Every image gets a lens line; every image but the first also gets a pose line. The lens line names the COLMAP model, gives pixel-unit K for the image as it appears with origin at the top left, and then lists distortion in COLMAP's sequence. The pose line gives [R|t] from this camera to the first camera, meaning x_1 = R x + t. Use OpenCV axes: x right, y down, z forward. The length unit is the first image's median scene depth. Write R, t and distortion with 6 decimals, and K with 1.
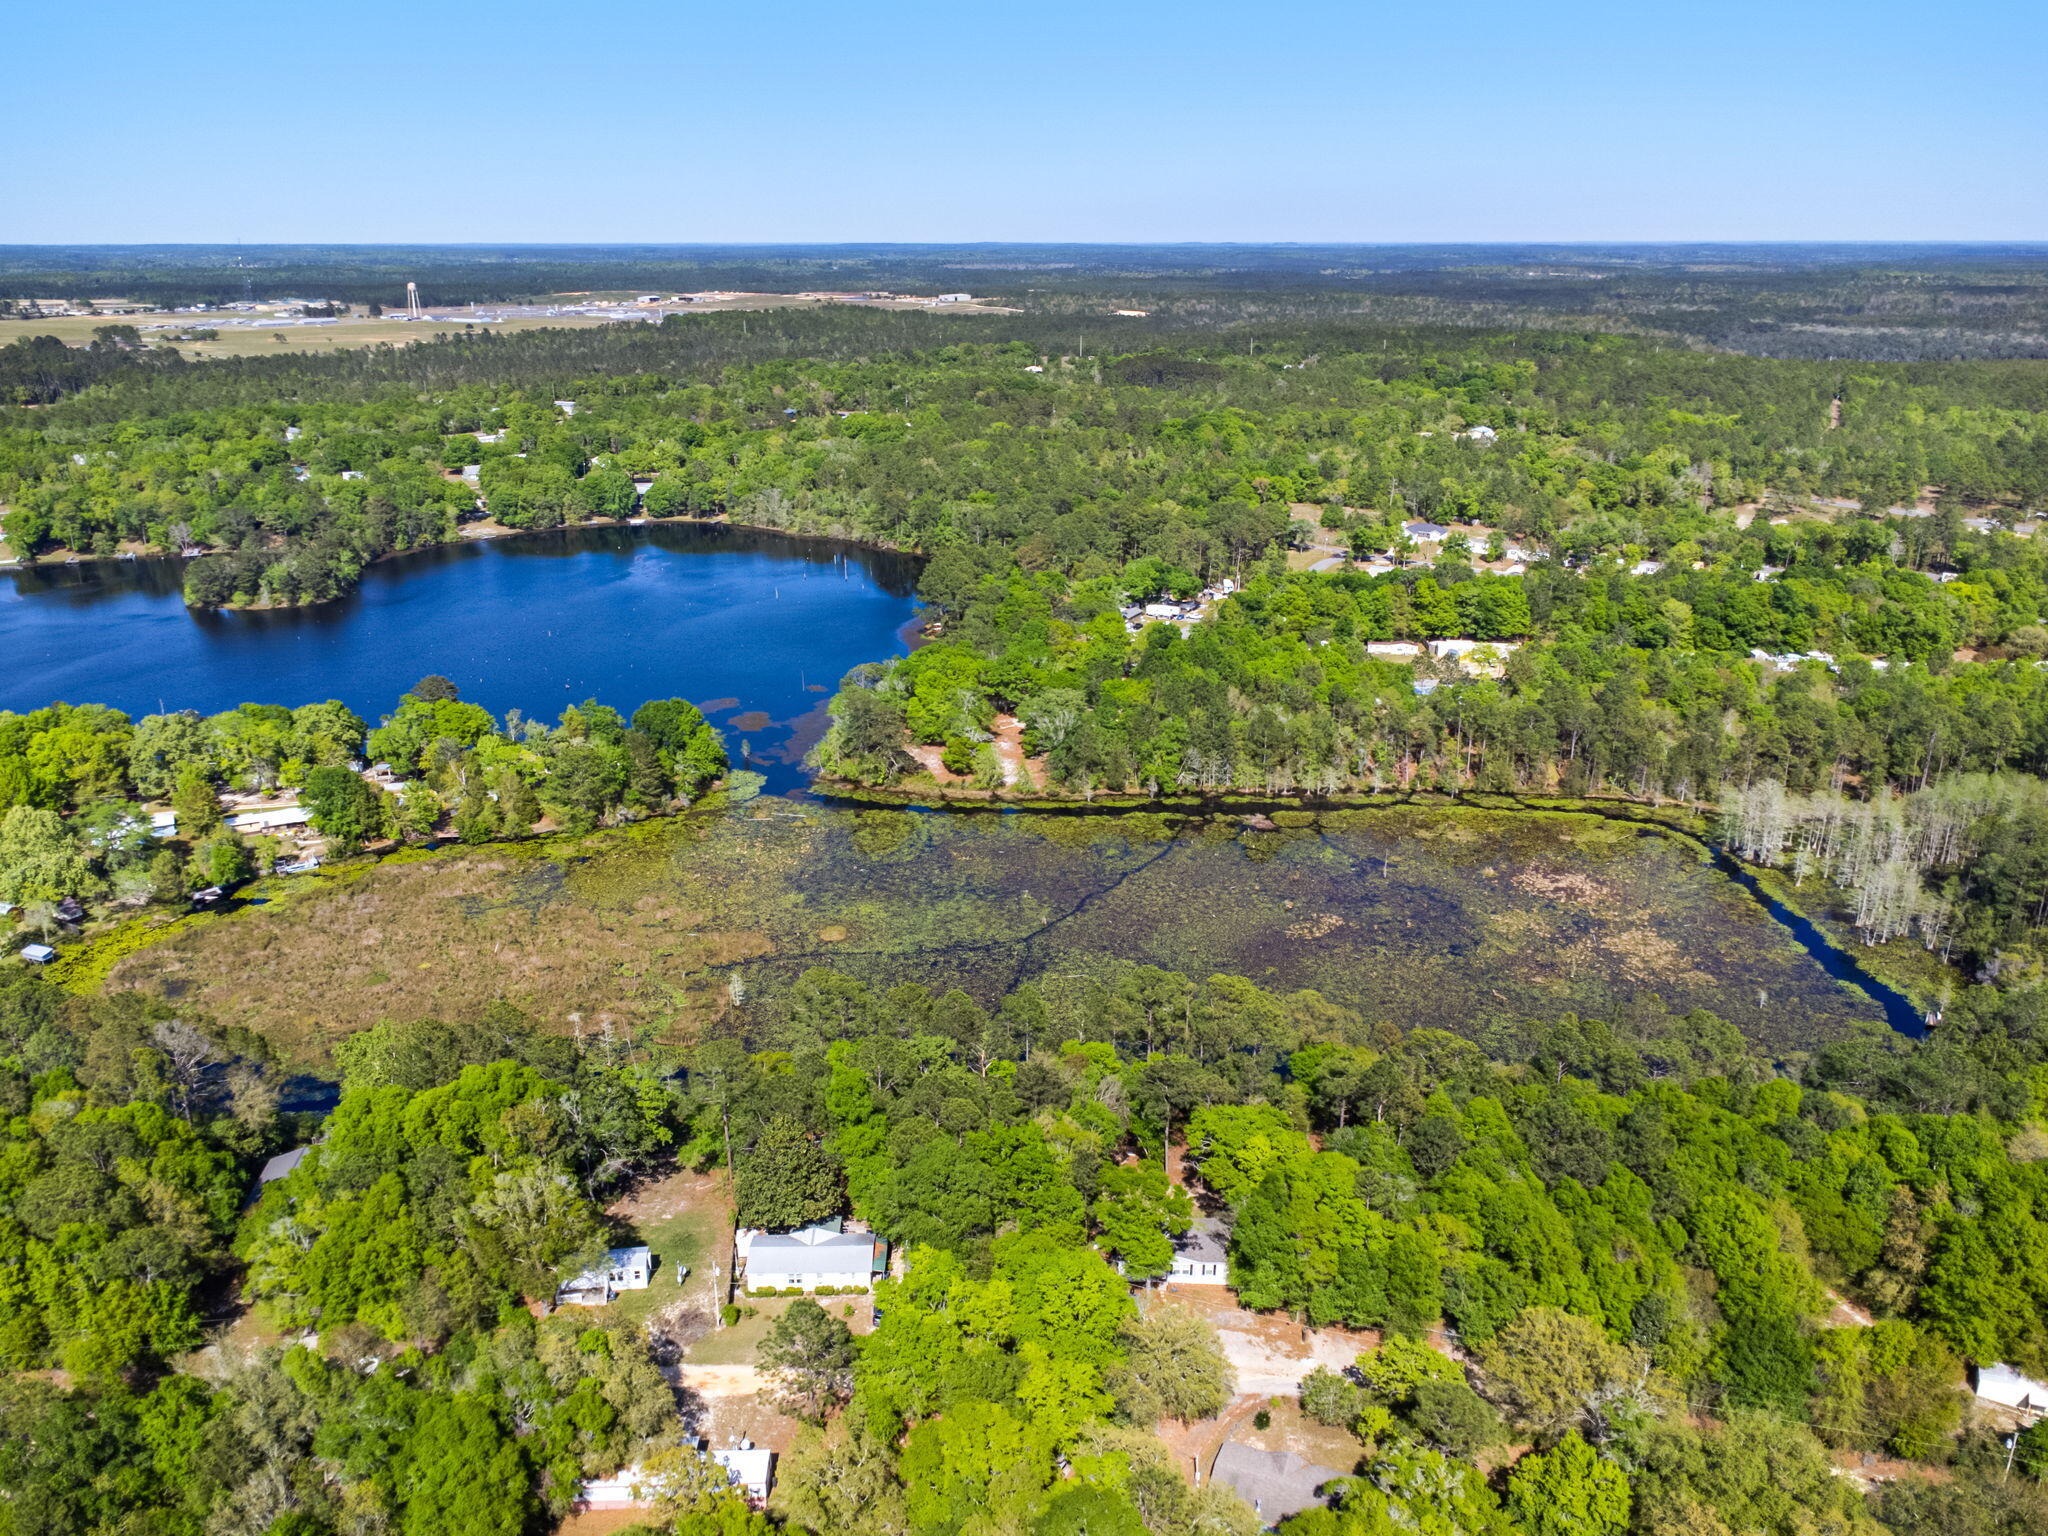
lens RADIAL K [[1496.6, 0, 1024.0], [0, 1496.6, 768.0], [0, 0, 1]] dist [-0.018412, 0.091549]
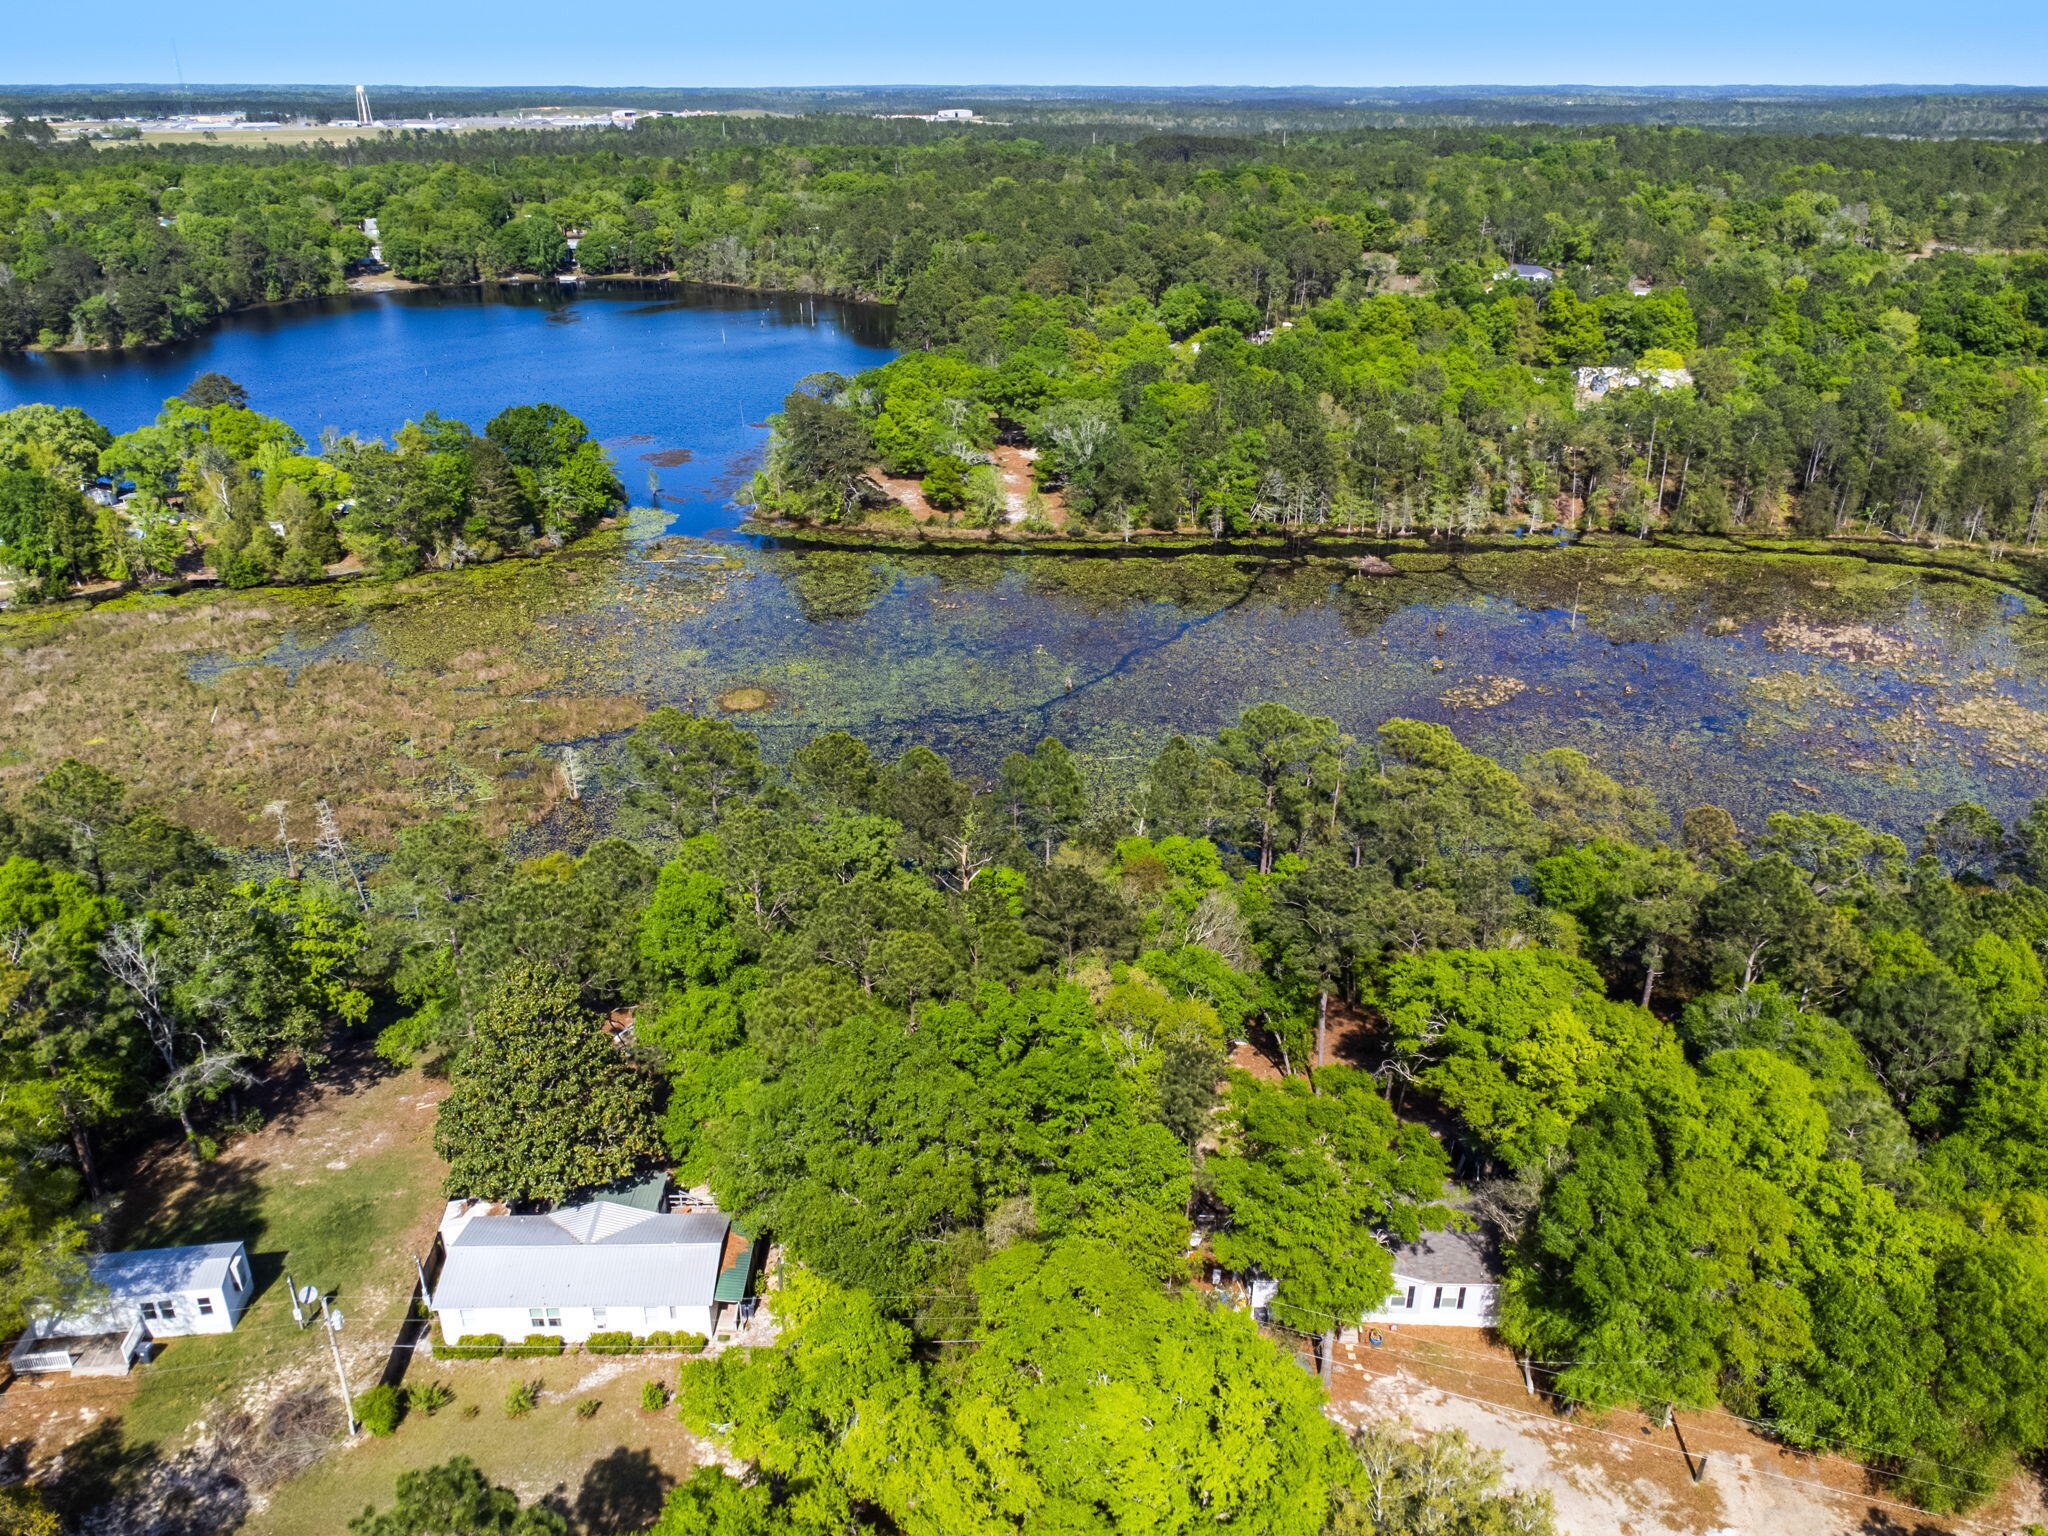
lens RADIAL K [[1529.6, 0, 1012.0], [0, 1529.6, 768.0], [0, 0, 1]] dist [0.011572, -0.001748]
pose [[0.999933, 0.000555, -0.011594, -0.002842], [0.000472, 0.996084, 0.088414, 0.066129], [0.011598, -0.088414, 0.996016, 0.272885]]
